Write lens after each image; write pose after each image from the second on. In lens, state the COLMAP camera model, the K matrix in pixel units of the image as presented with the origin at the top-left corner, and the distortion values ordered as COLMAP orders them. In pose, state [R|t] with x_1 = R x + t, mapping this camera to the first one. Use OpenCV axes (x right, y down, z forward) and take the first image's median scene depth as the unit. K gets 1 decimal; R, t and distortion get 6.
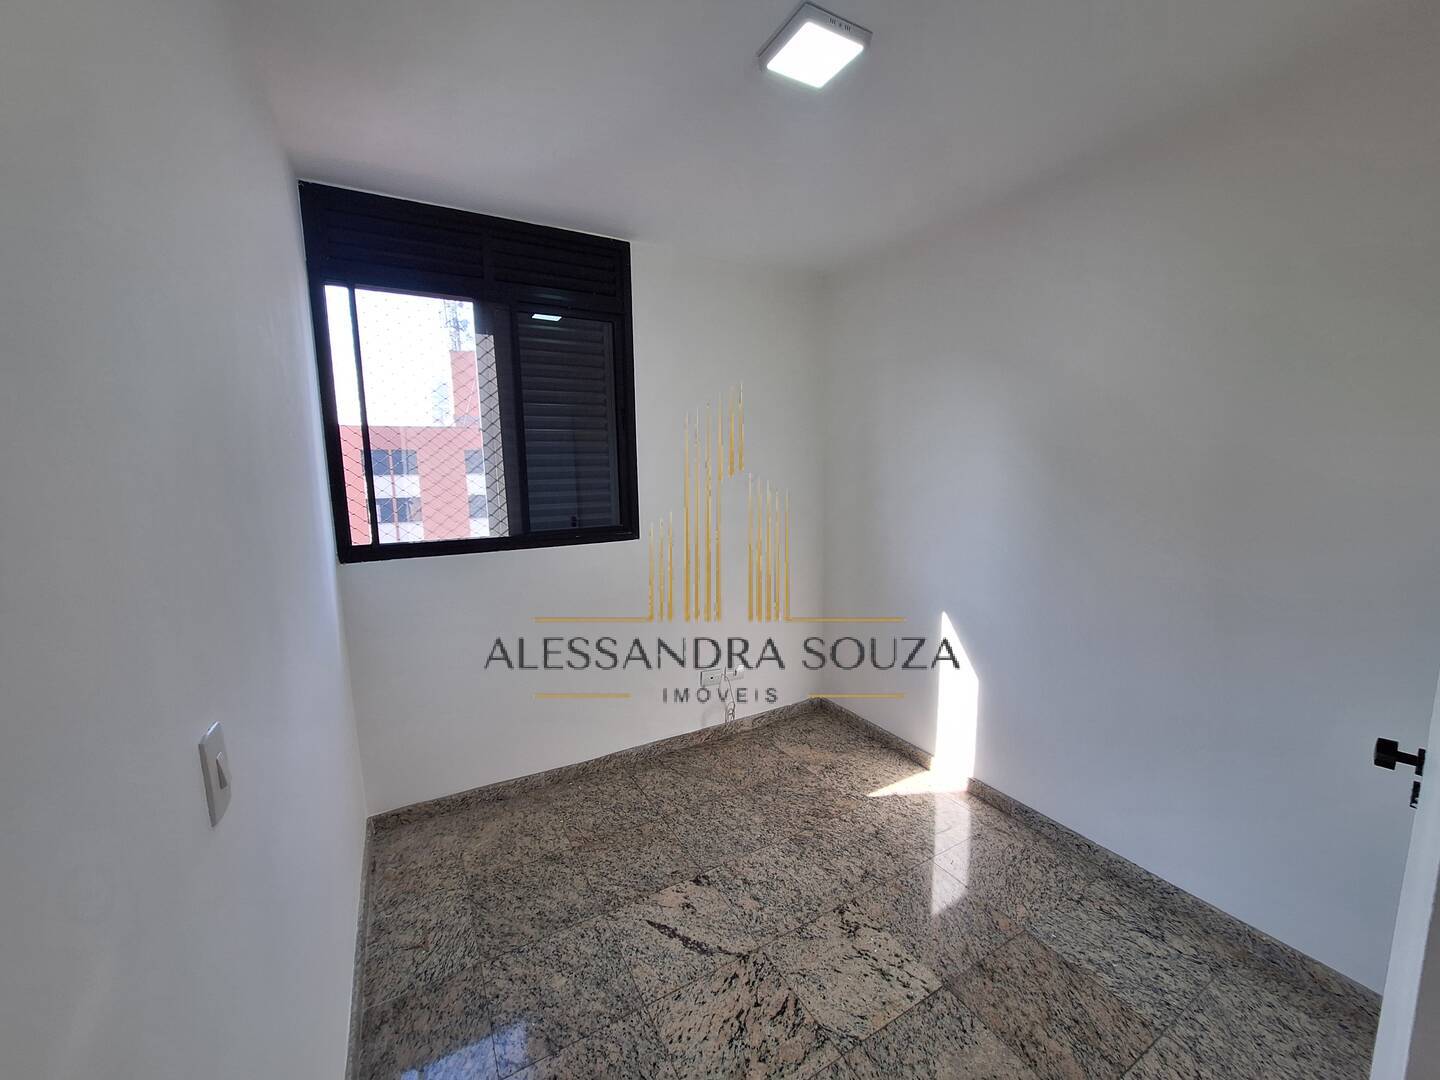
lens RADIAL K [[571.6, 0, 754.7], [0, 571.6, 550.3], [0, 0, 1]] dist [-0.005954, 0.002315]
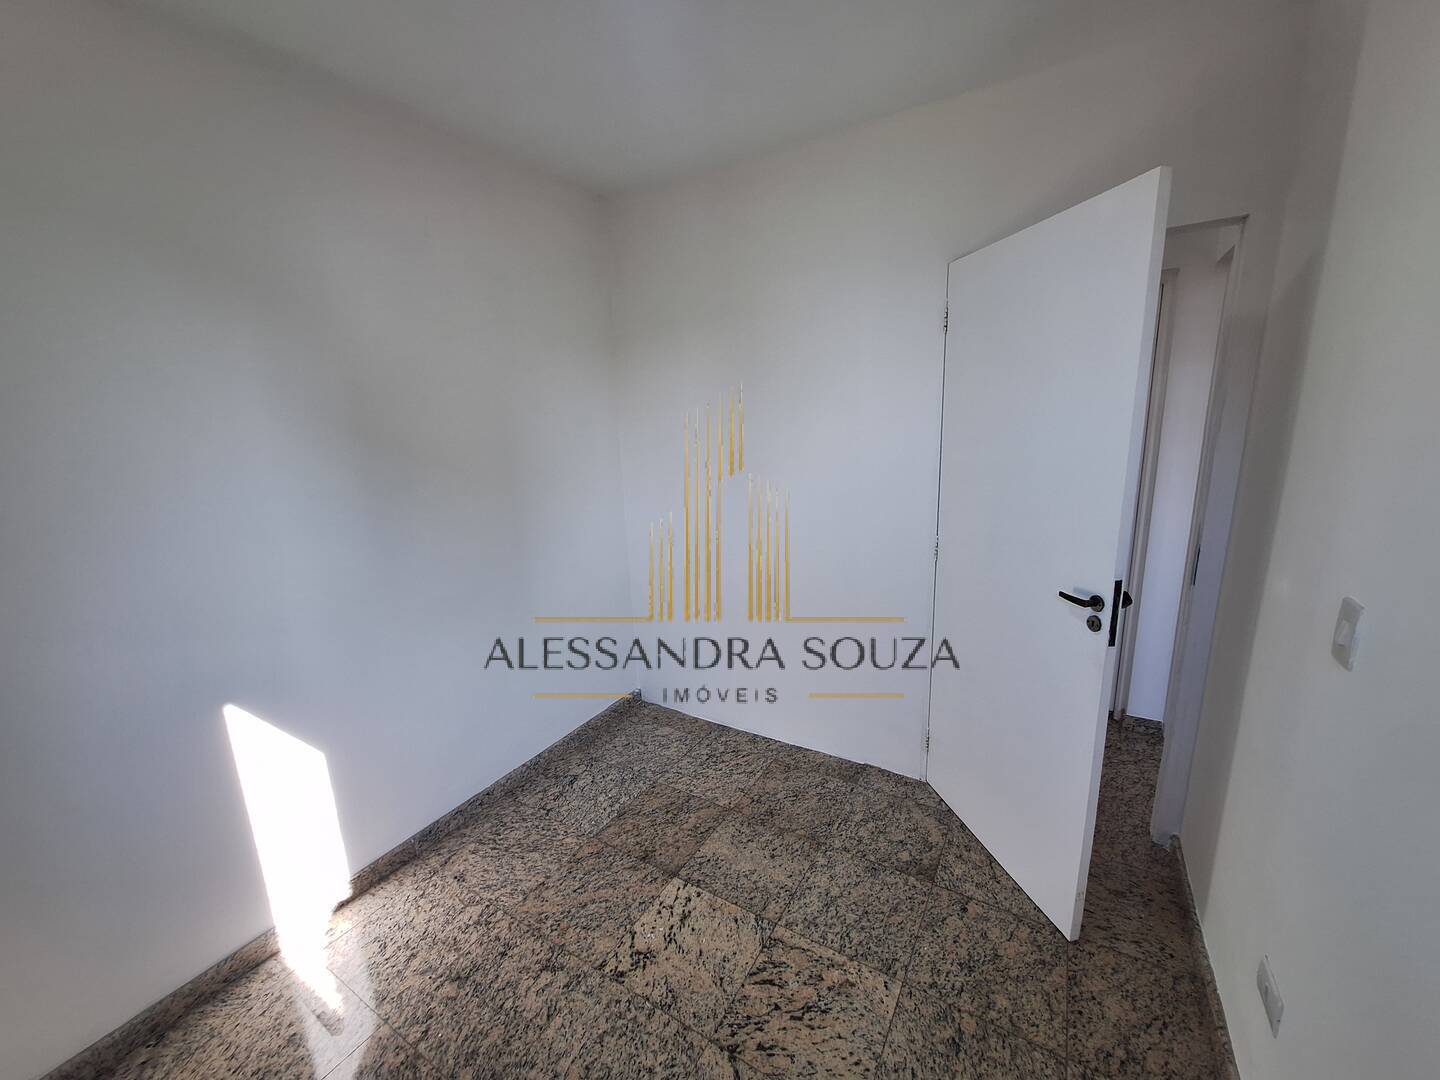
lens RADIAL K [[571.6, 0, 691.3], [0, 571.6, 539.5], [0, 0, 1]] dist [-0.005954, 0.002315]
pose [[-0.425426, -0.160235, 0.890695, -0.643580], [0.178362, 0.950051, 0.256105, -0.210644], [-0.887243, 0.267819, -0.375596, 1.246897]]
